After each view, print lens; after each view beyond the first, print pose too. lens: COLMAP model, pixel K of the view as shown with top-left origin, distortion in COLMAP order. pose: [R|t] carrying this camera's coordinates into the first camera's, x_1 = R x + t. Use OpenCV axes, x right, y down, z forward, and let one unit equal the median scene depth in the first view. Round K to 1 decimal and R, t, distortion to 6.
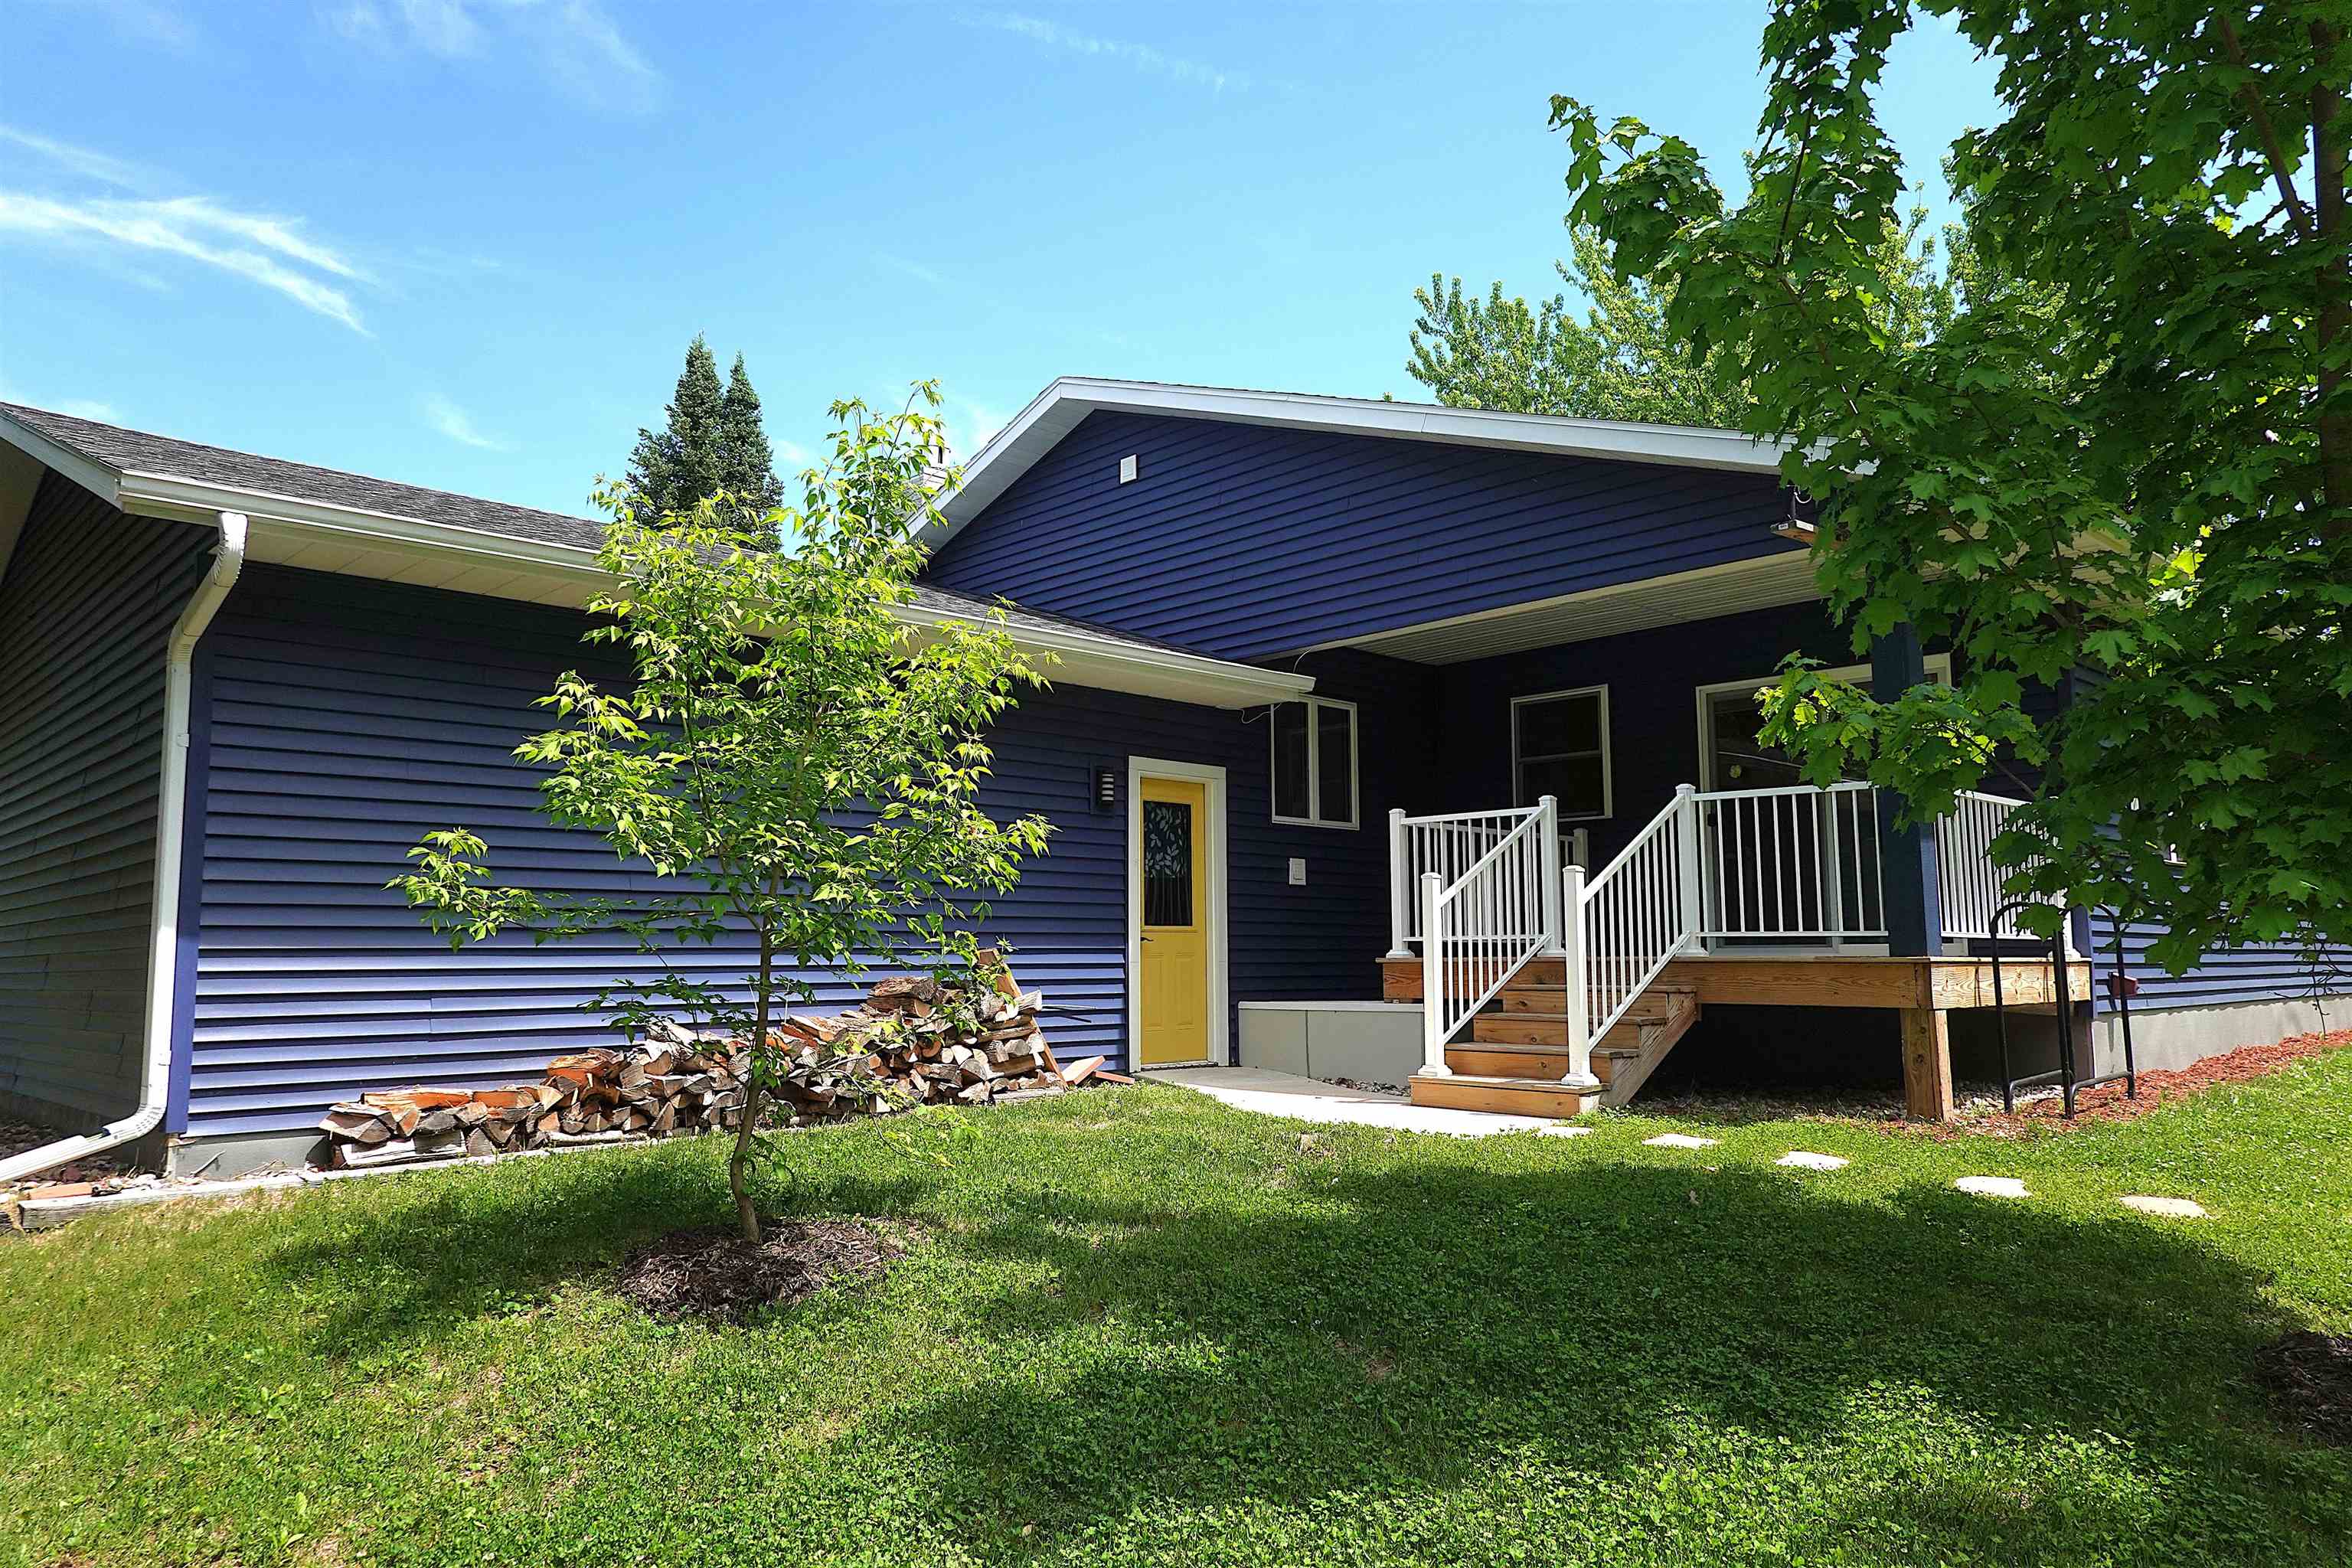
lens RADIAL K [[1588.8, 0, 1176.7], [0, 1588.8, 769.4], [0, 0, 1]] dist [0.004953, 0.008971]
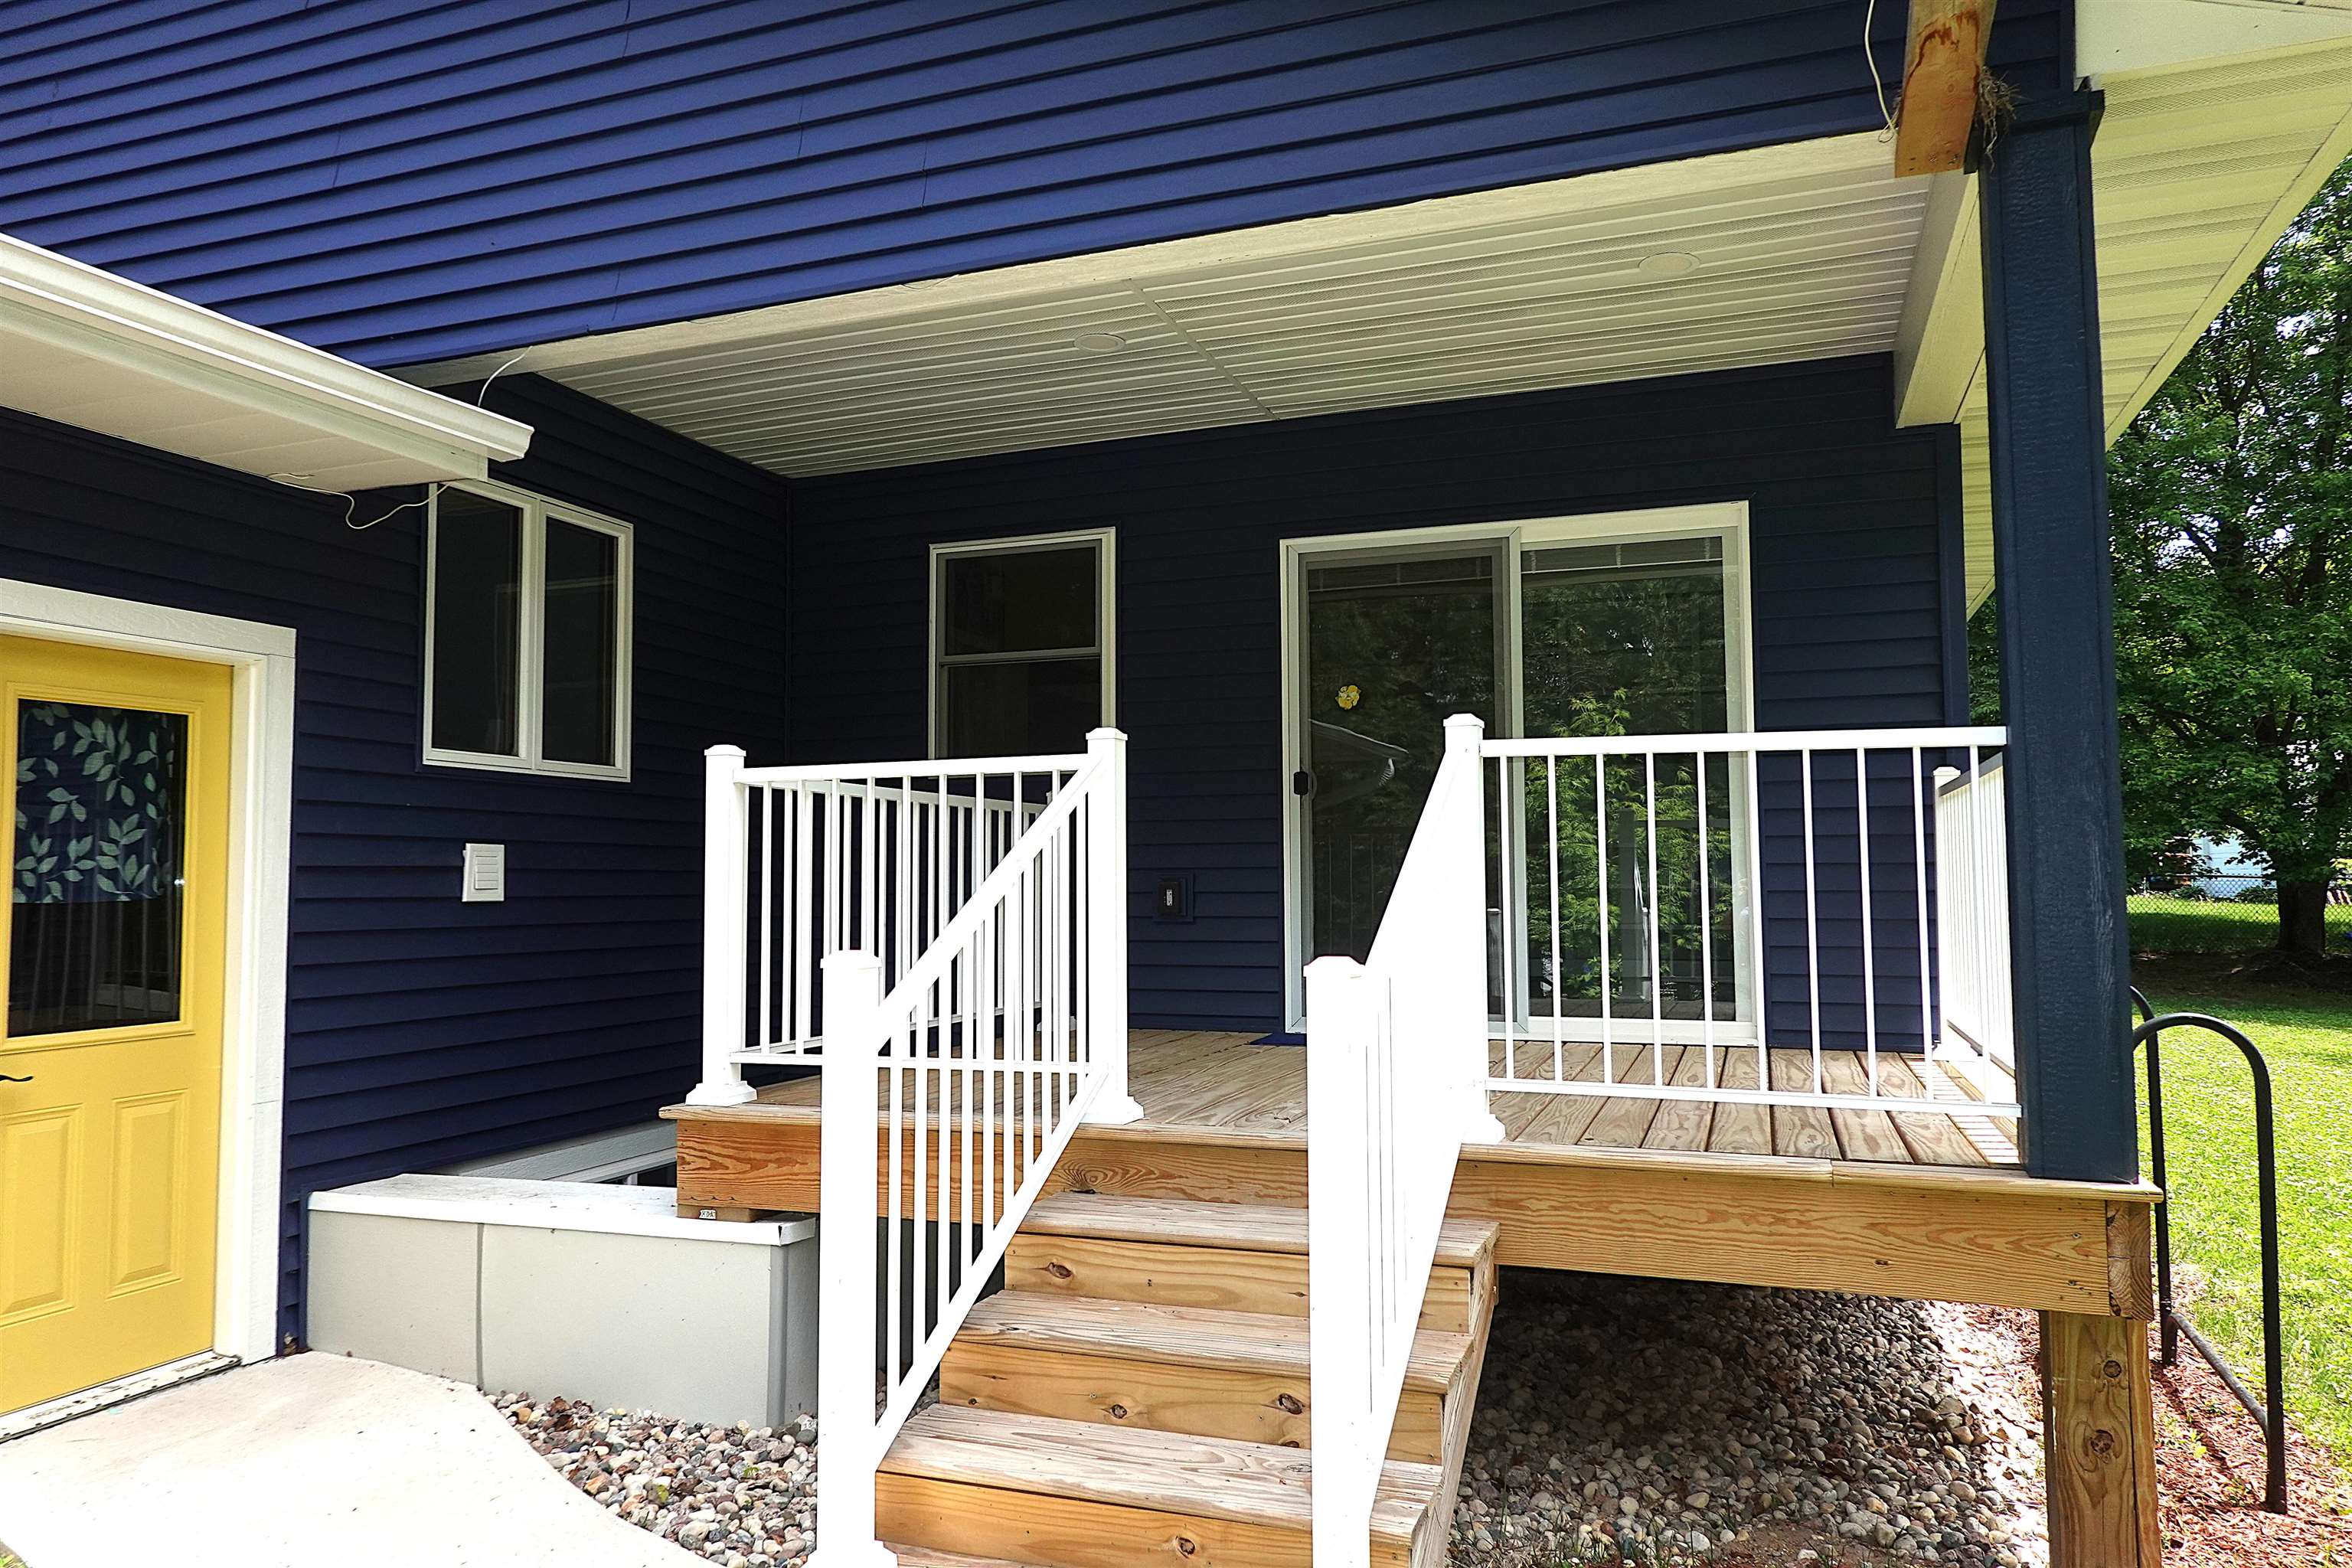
lens RADIAL K [[1588.8, 0, 1176.7], [0, 1588.8, 769.4], [0, 0, 1]] dist [0.004953, 0.008971]
pose [[0.900606, 0.027532, 0.433764, 0.059842], [-0.048794, 0.998087, 0.037958, 0.008451], [-0.431890, -0.055350, 0.900226, 0.537112]]
